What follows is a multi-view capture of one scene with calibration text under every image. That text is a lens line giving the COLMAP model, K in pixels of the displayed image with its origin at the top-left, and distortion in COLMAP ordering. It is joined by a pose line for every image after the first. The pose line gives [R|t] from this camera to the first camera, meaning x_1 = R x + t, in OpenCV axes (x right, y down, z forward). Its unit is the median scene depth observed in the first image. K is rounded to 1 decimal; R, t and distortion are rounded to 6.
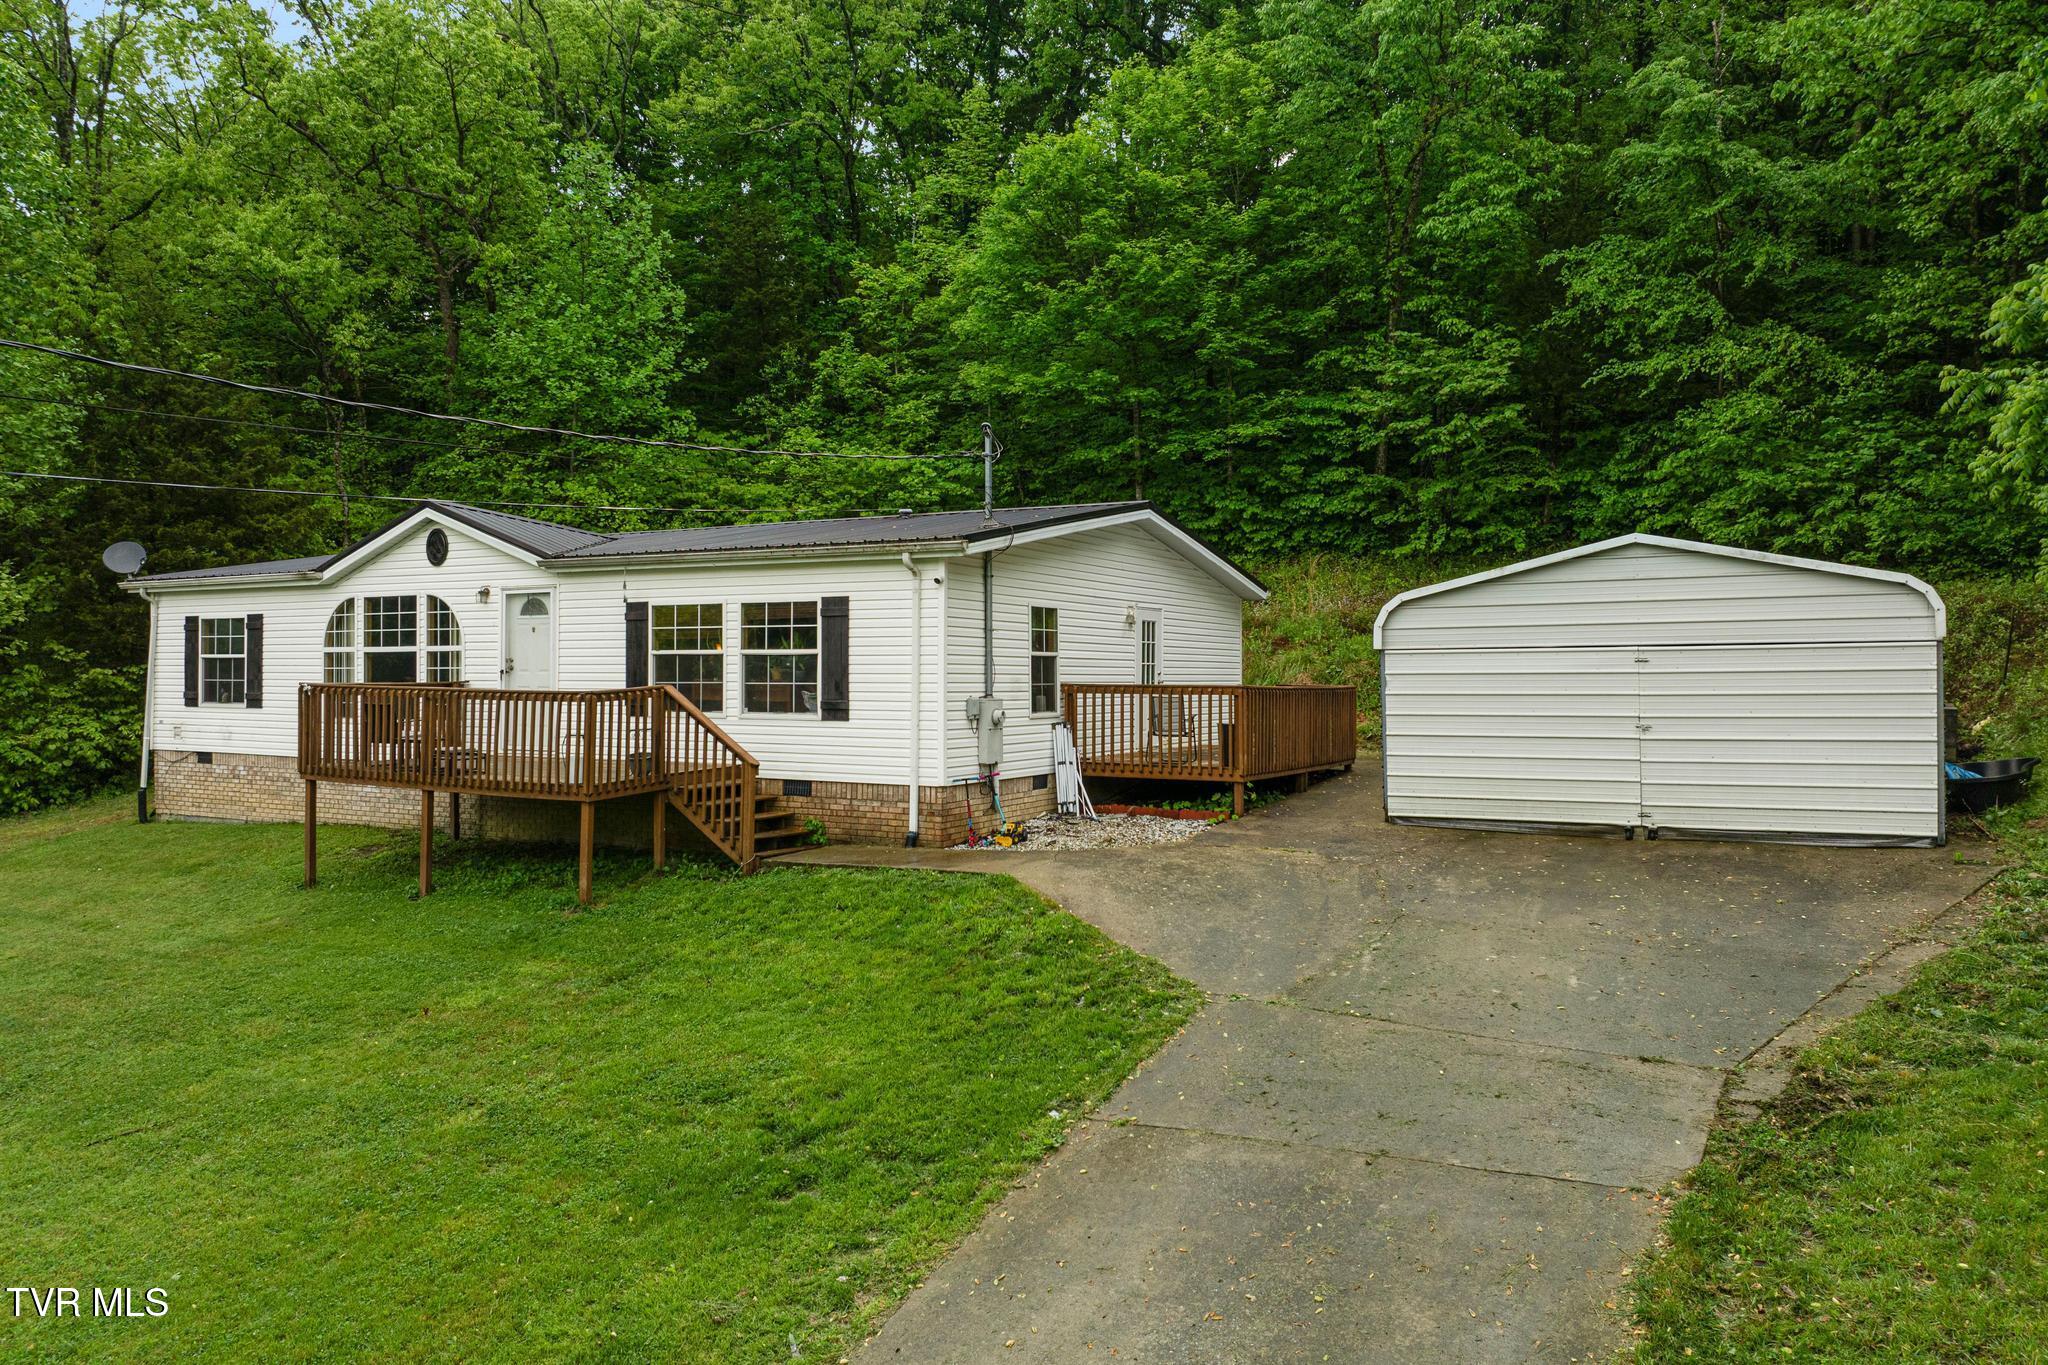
lens RADIAL K [[1433.5, 0, 1029.5], [0, 1433.5, 693.3], [0, 0, 1]] dist [-0.037130, 0.008256]
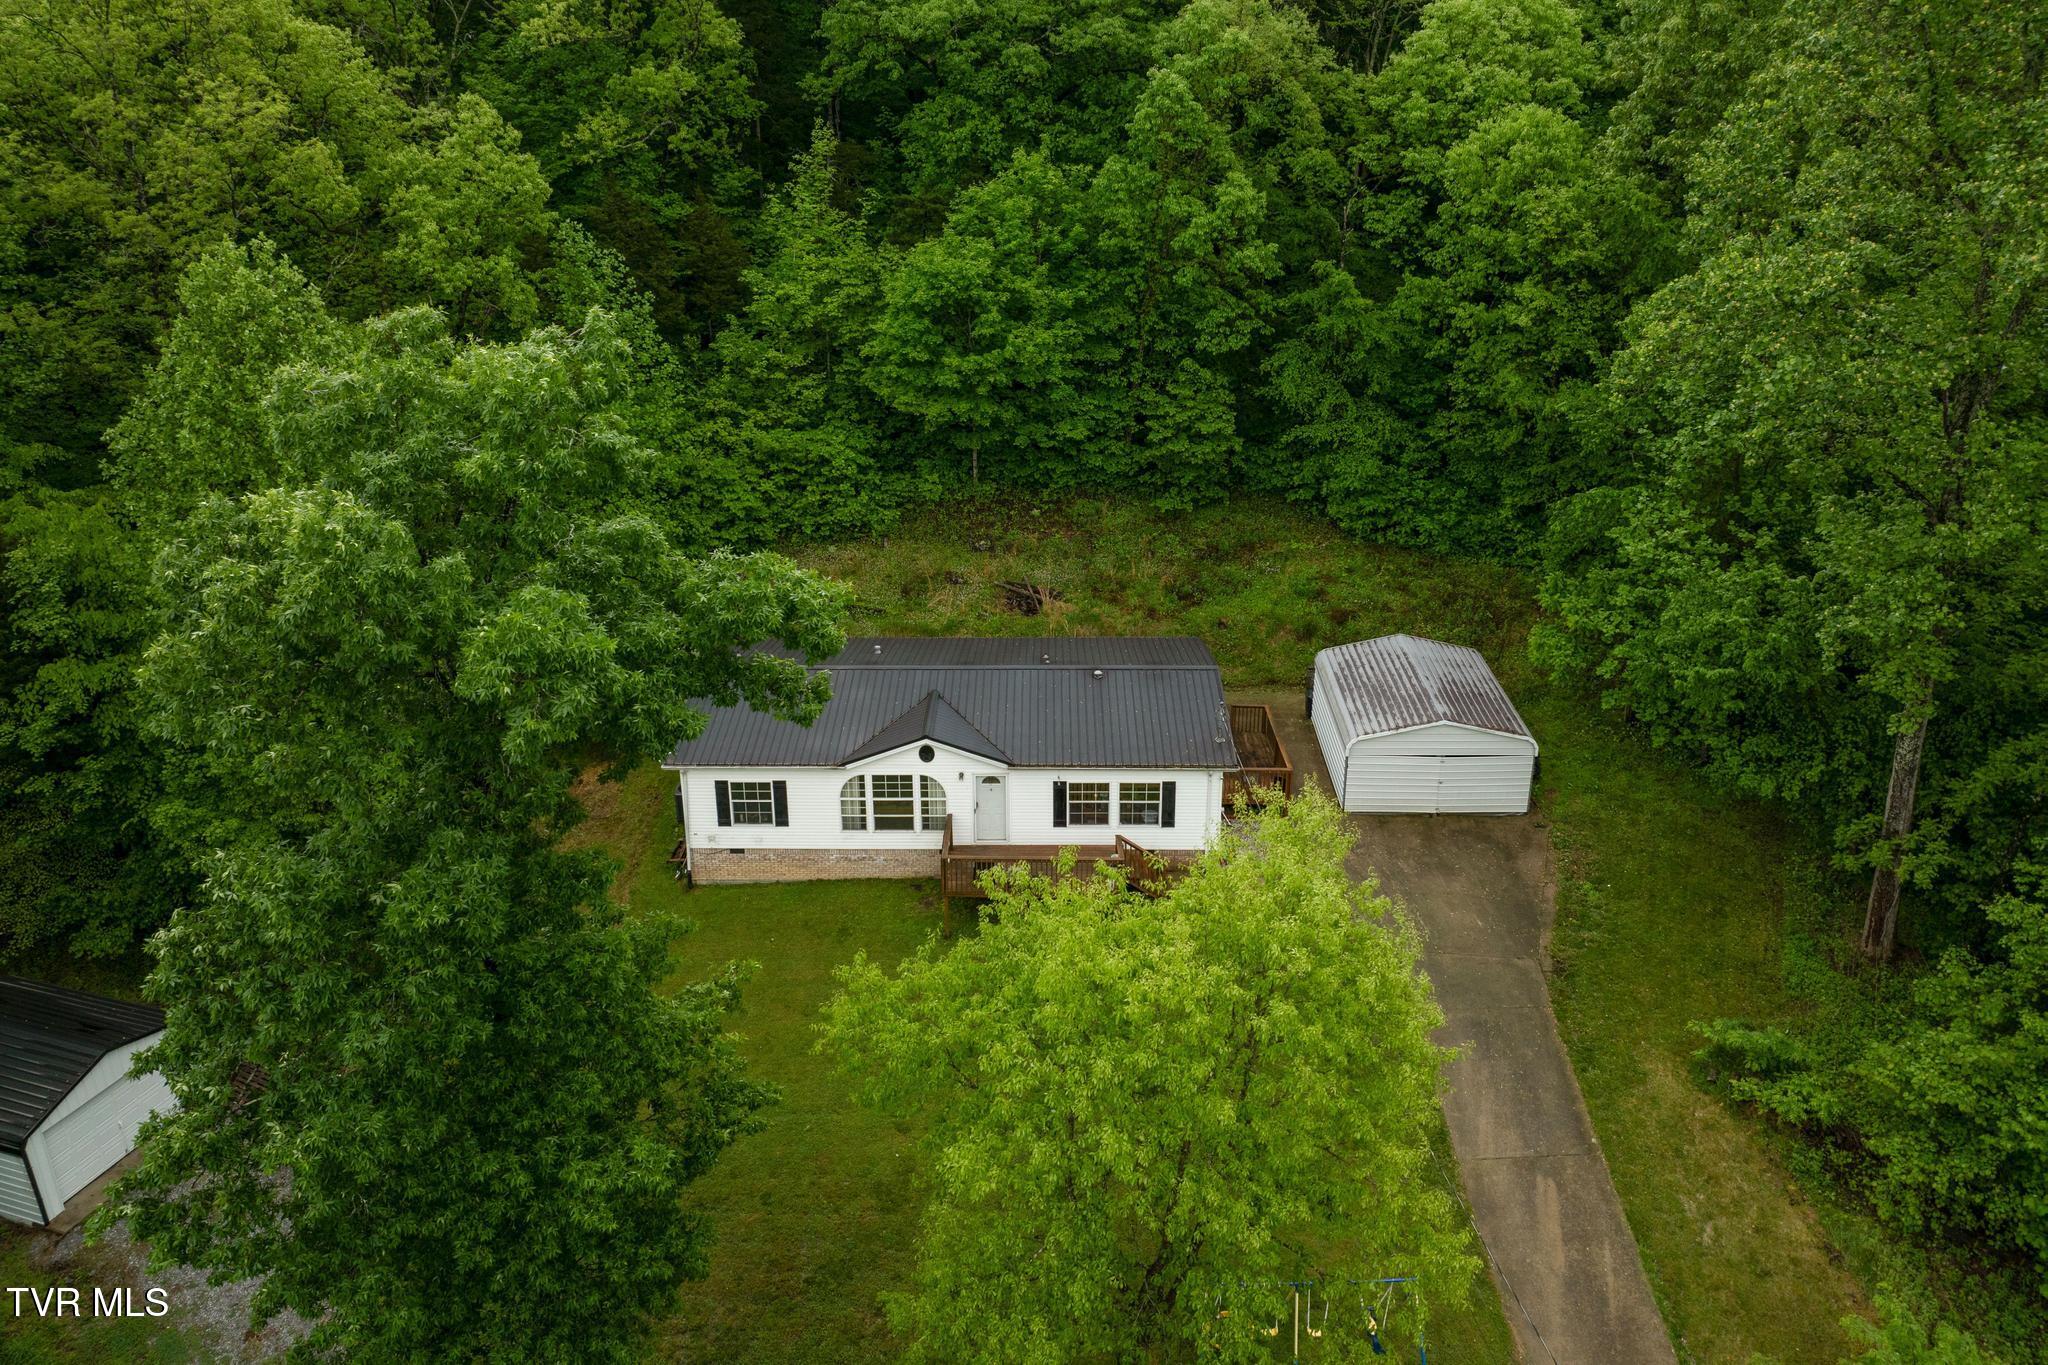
lens RADIAL K [[1433.5, 0, 1032.6], [0, 1433.5, 627.3], [0, 0, 1]] dist [-0.037130, 0.008256]
pose [[0.886268, -0.166788, 0.432100, -1.123073], [0.013121, 0.941581, 0.336532, -0.945846], [-0.462987, -0.292588, 0.836681, -0.705338]]
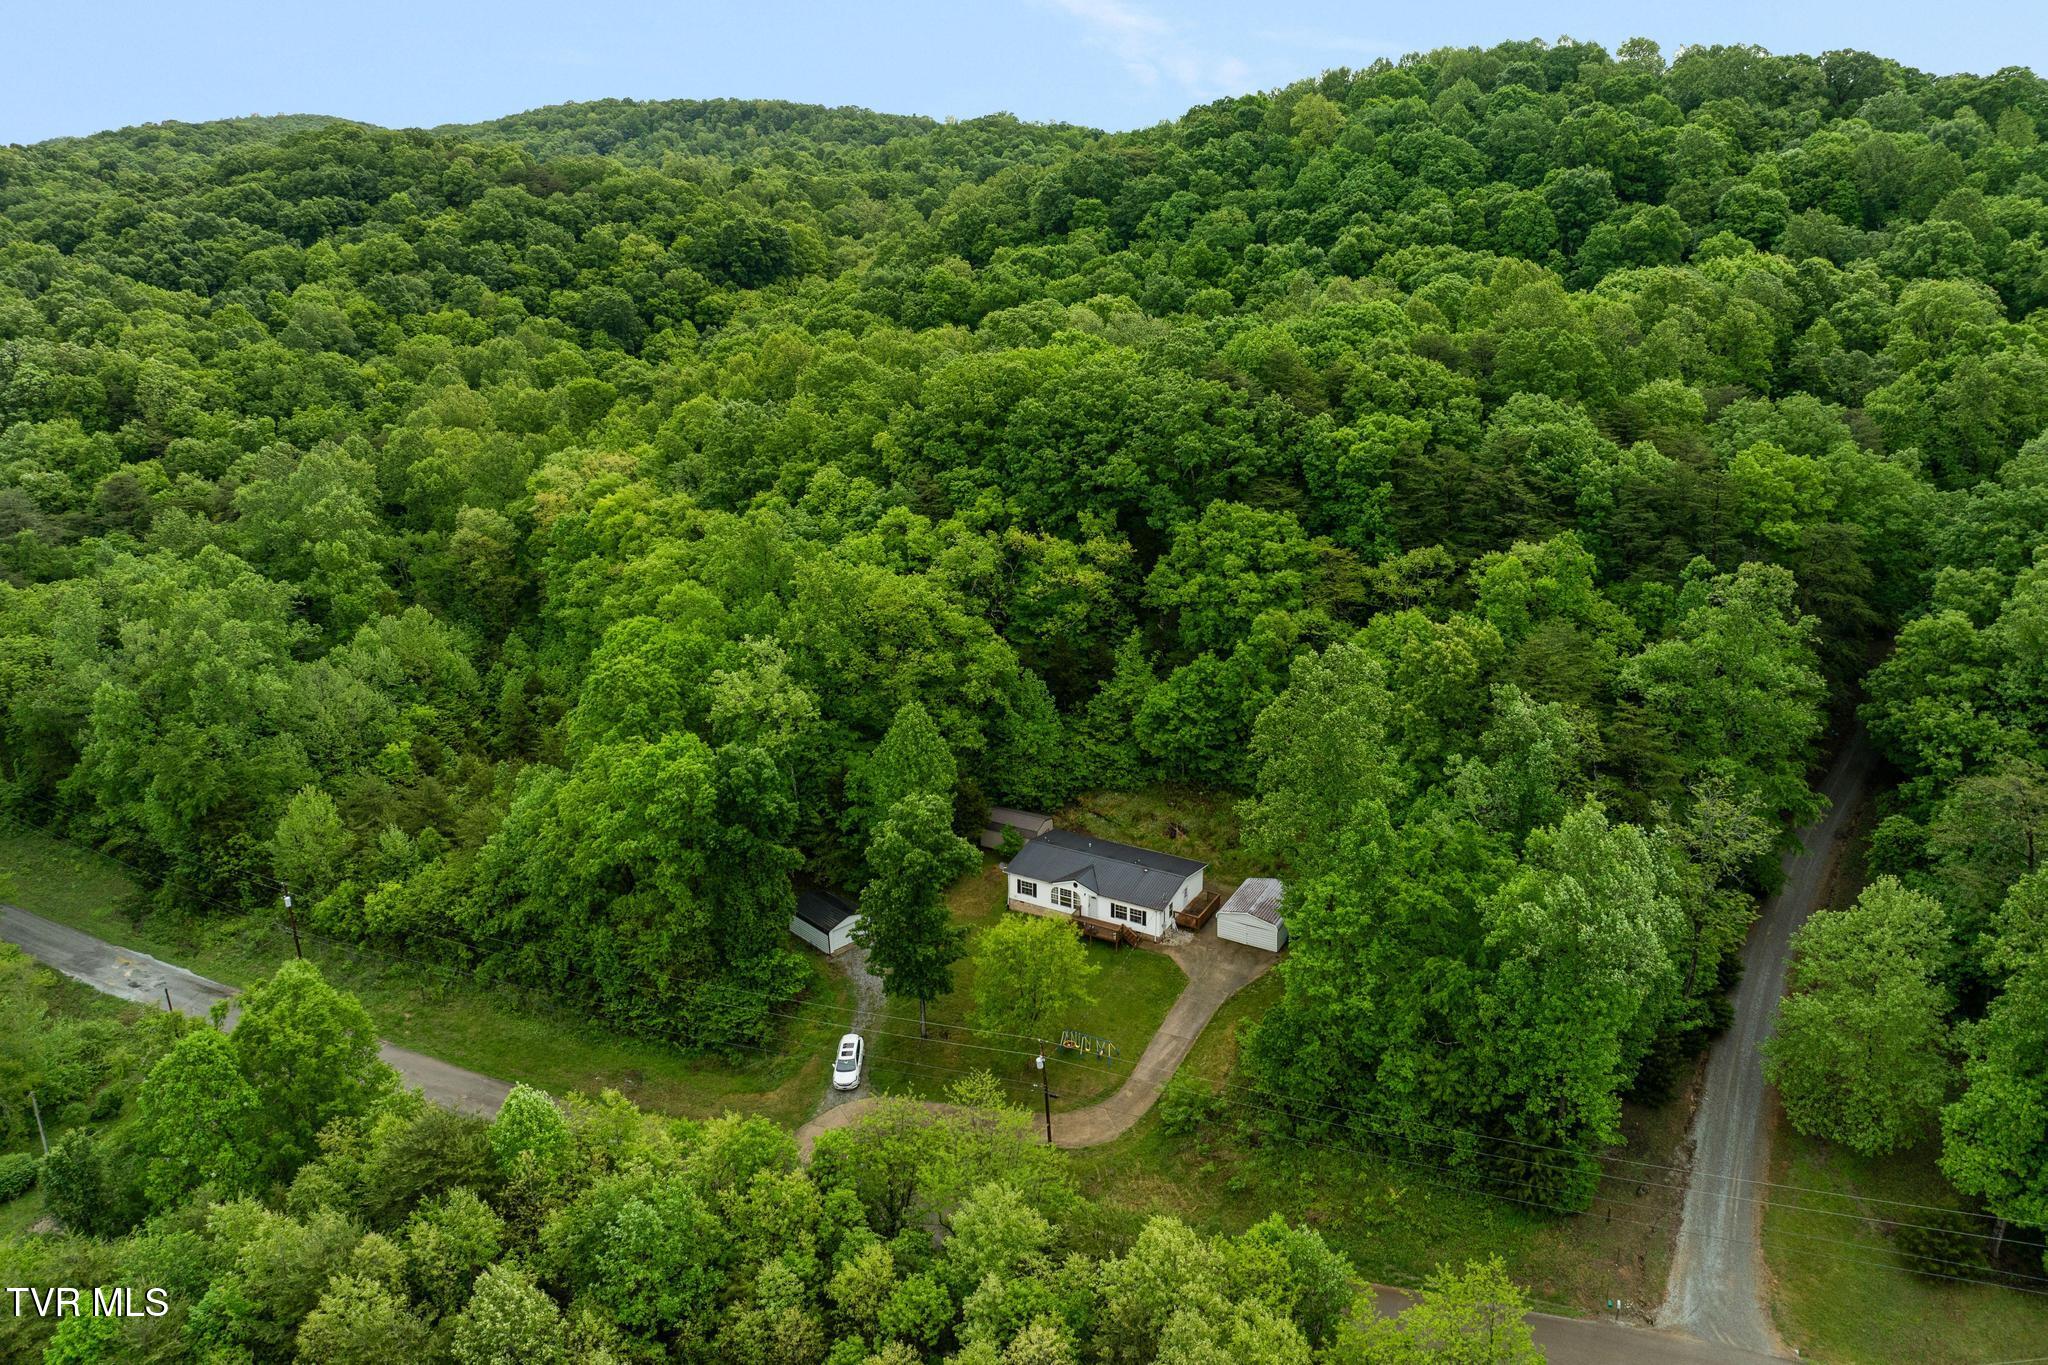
lens RADIAL K [[1433.5, 0, 1016.9], [0, 1433.5, 635.3], [0, 0, 1]] dist [-0.037130, 0.008256]
pose [[0.999844, -0.007257, -0.016076, -0.566667], [0.011627, 0.956559, 0.291307, -3.069311], [0.013263, -0.291448, 0.956495, -4.863800]]
